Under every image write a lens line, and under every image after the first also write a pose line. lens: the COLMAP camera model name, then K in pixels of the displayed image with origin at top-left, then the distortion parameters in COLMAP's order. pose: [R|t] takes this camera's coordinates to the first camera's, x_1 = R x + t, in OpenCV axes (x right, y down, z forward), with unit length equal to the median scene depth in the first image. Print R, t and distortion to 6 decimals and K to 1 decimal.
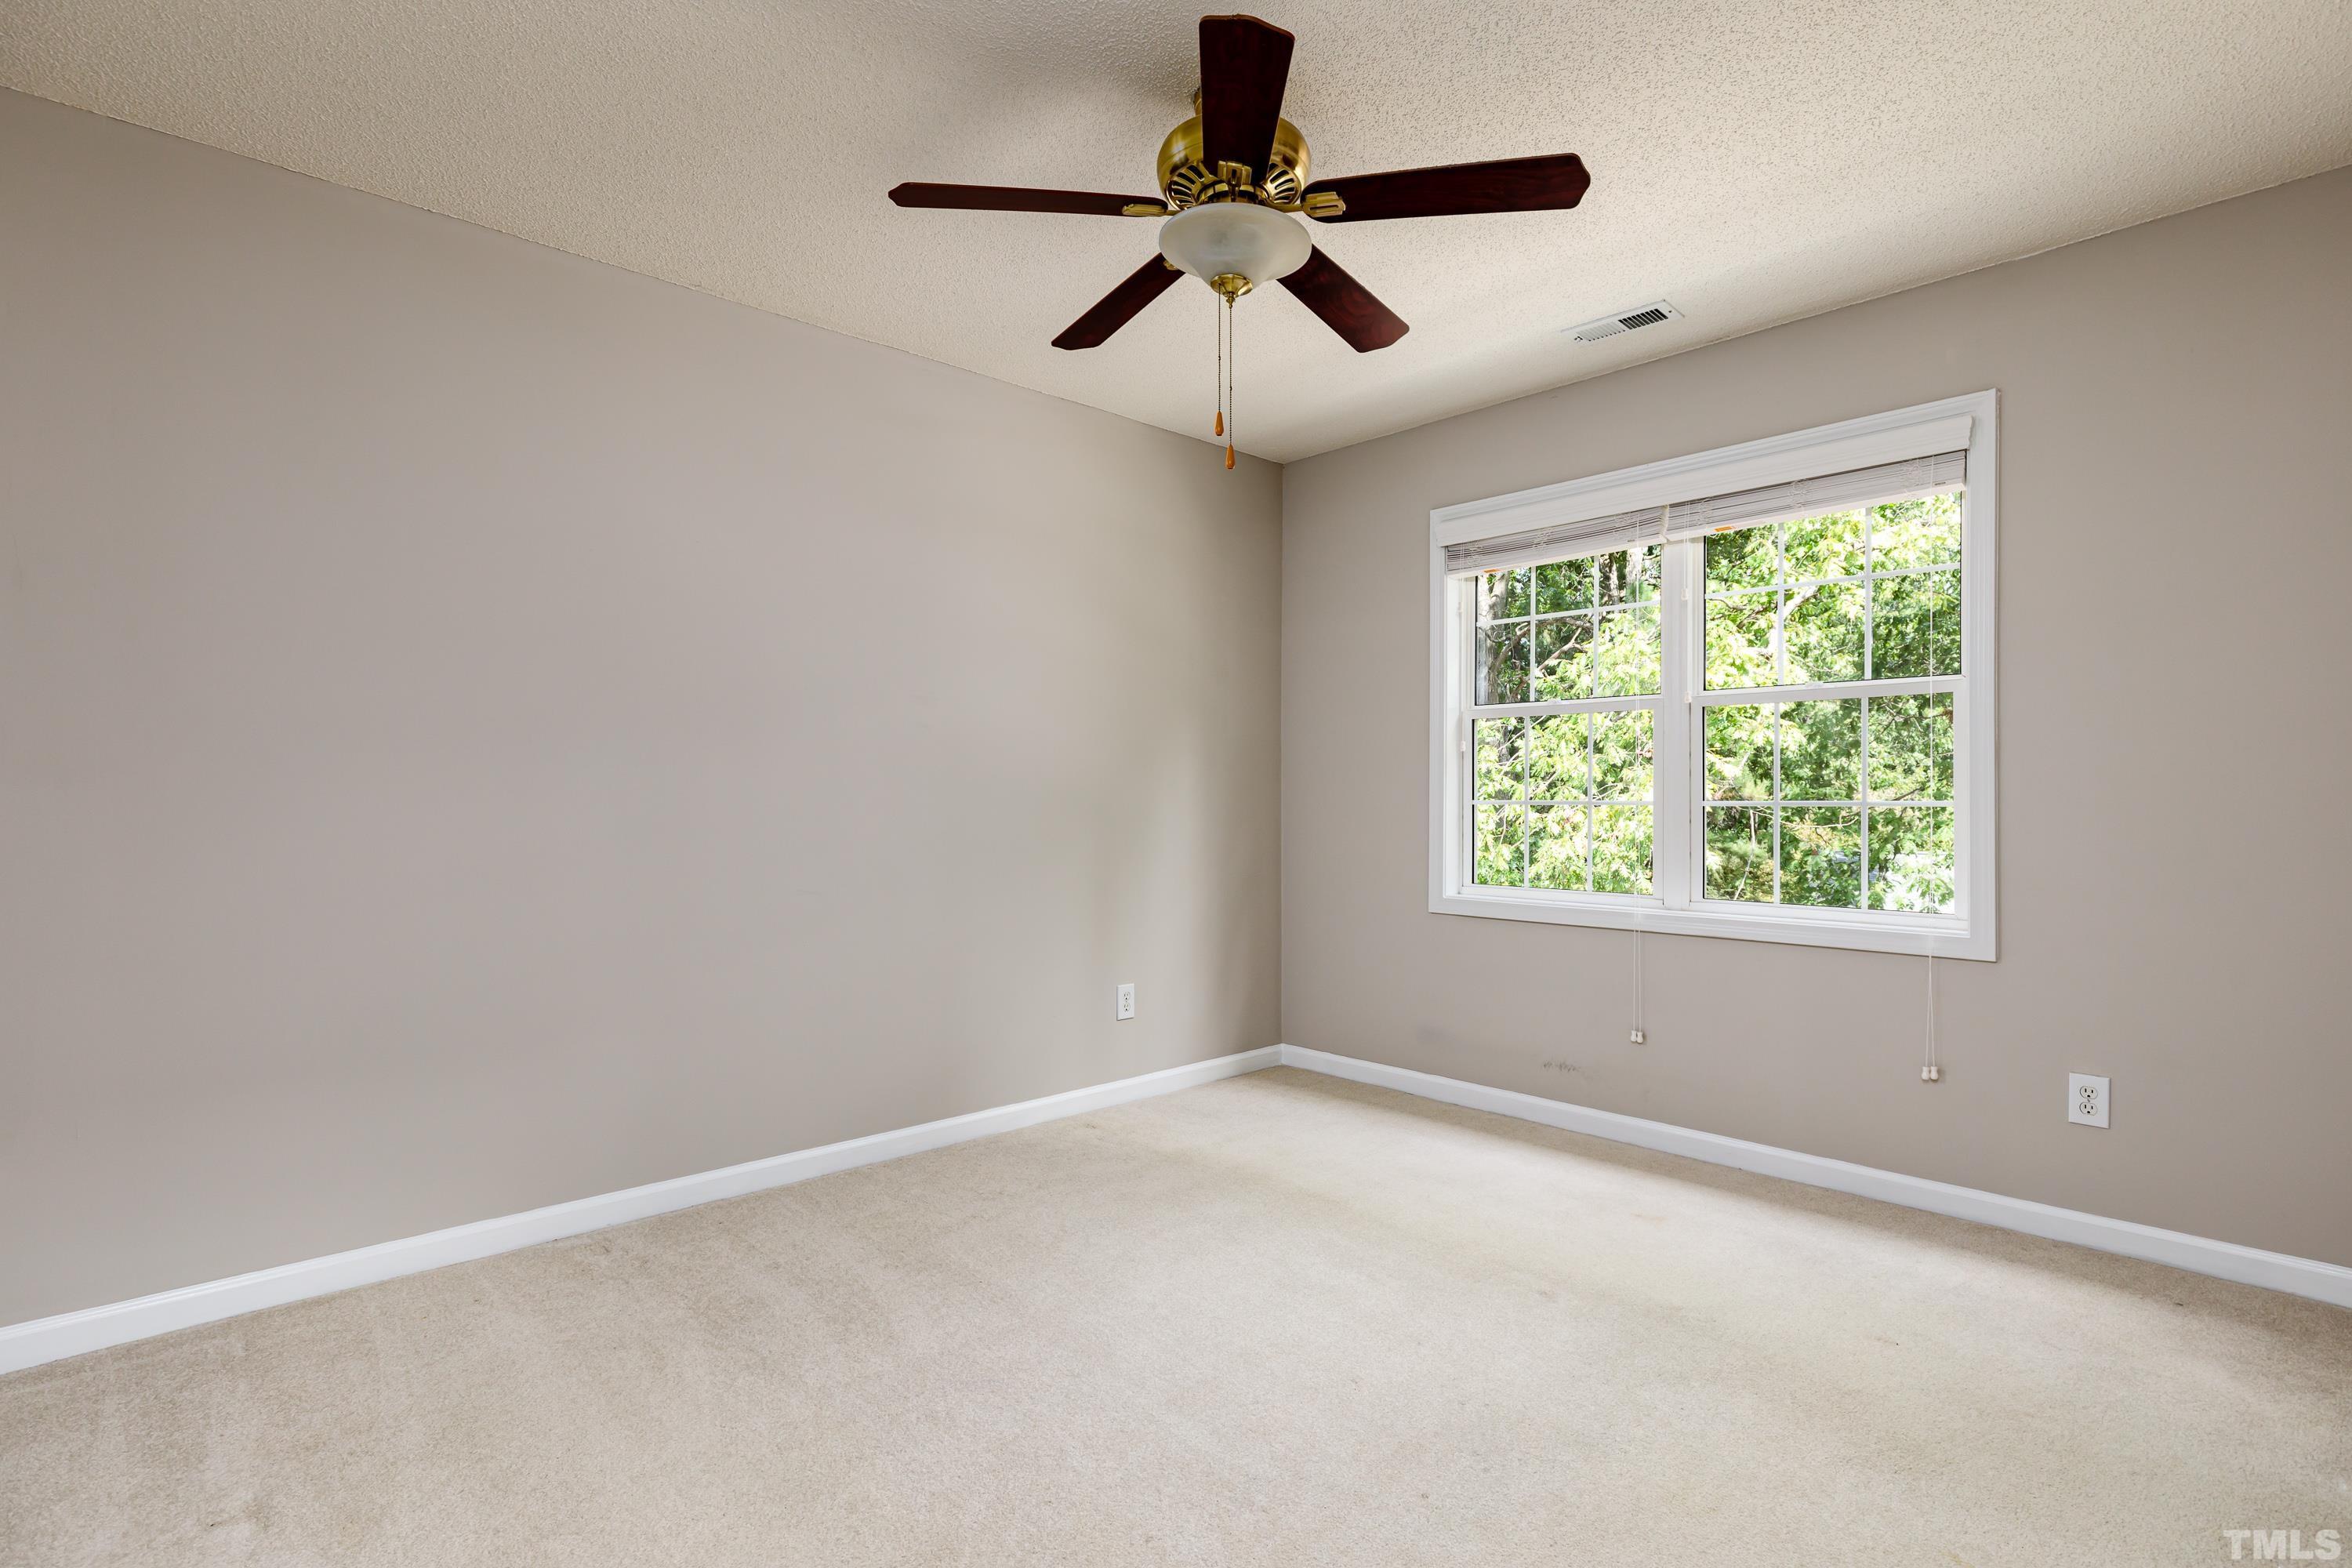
lens RADIAL K [[1163.0, 0, 1176.0], [0, 1163.0, 784.0], [0, 0, 1]] dist [0.000243, -0.000034]
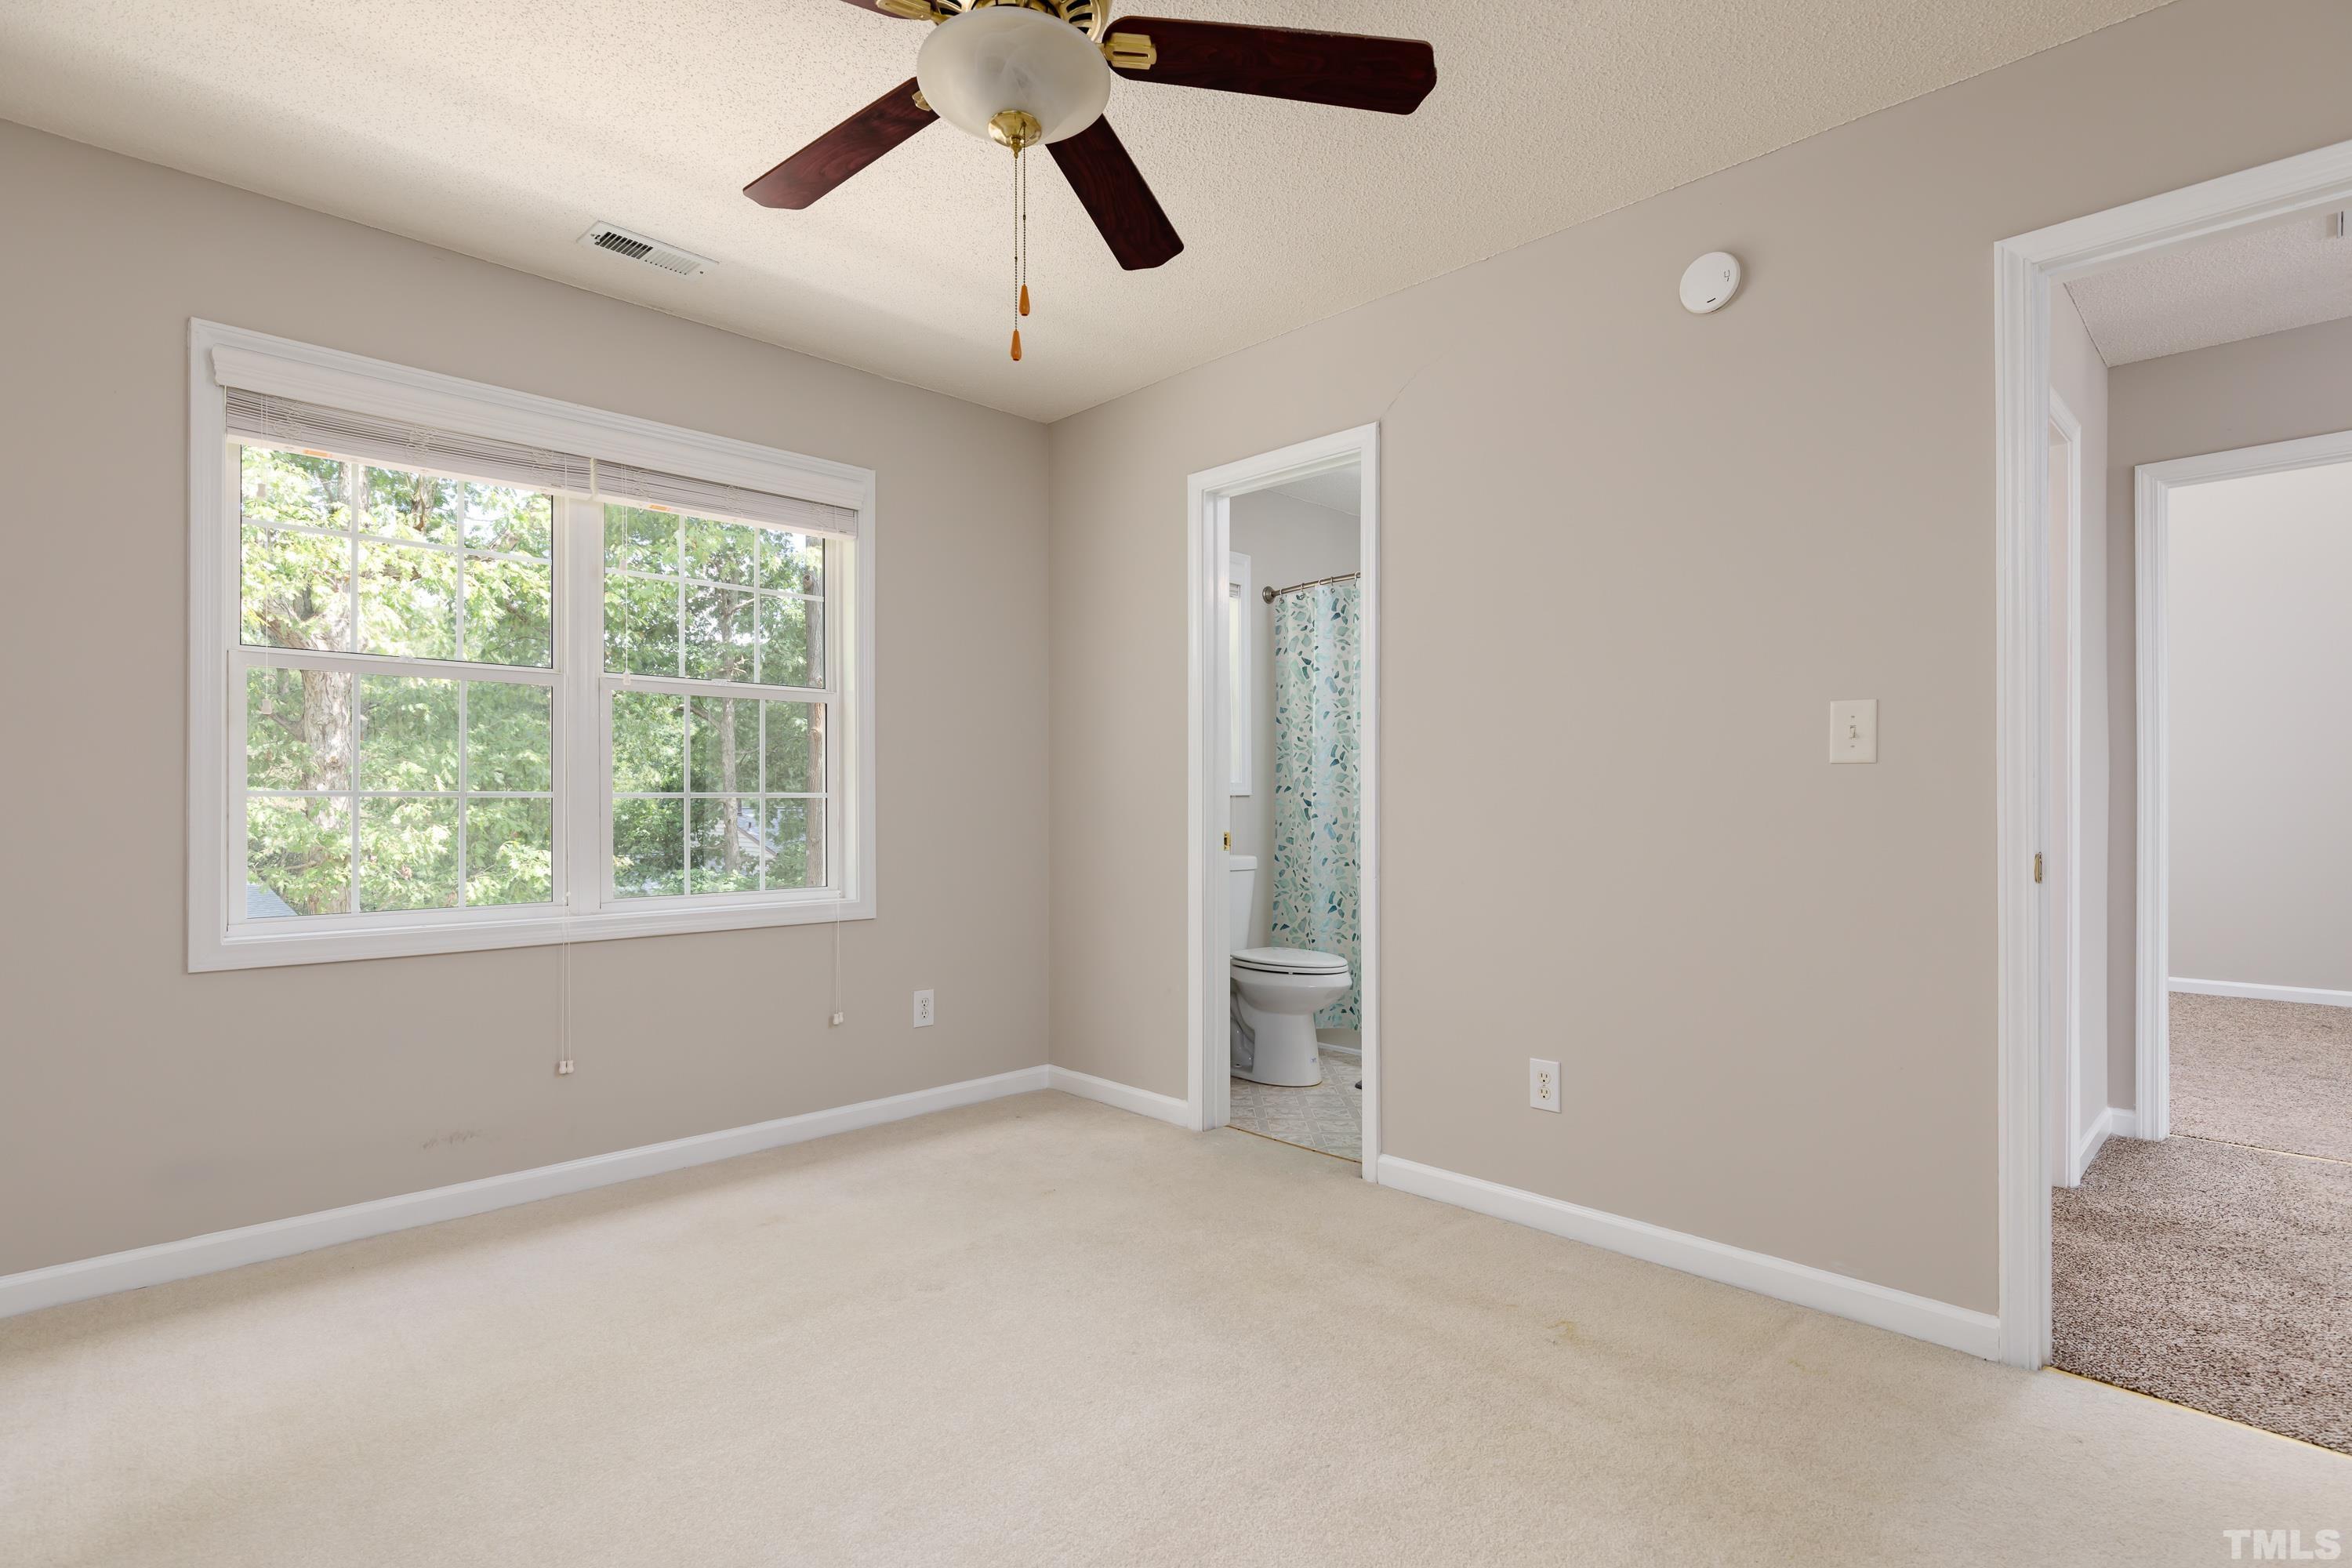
lens RADIAL K [[1163.0, 0, 1176.0], [0, 1163.0, 784.0], [0, 0, 1]] dist [0.000243, -0.000034]
pose [[-0.035769, 0.015524, 0.999240, -0.526795], [-0.008502, 0.999838, -0.015837, 0.020639], [-0.999324, -0.009062, -0.035631, 0.642797]]
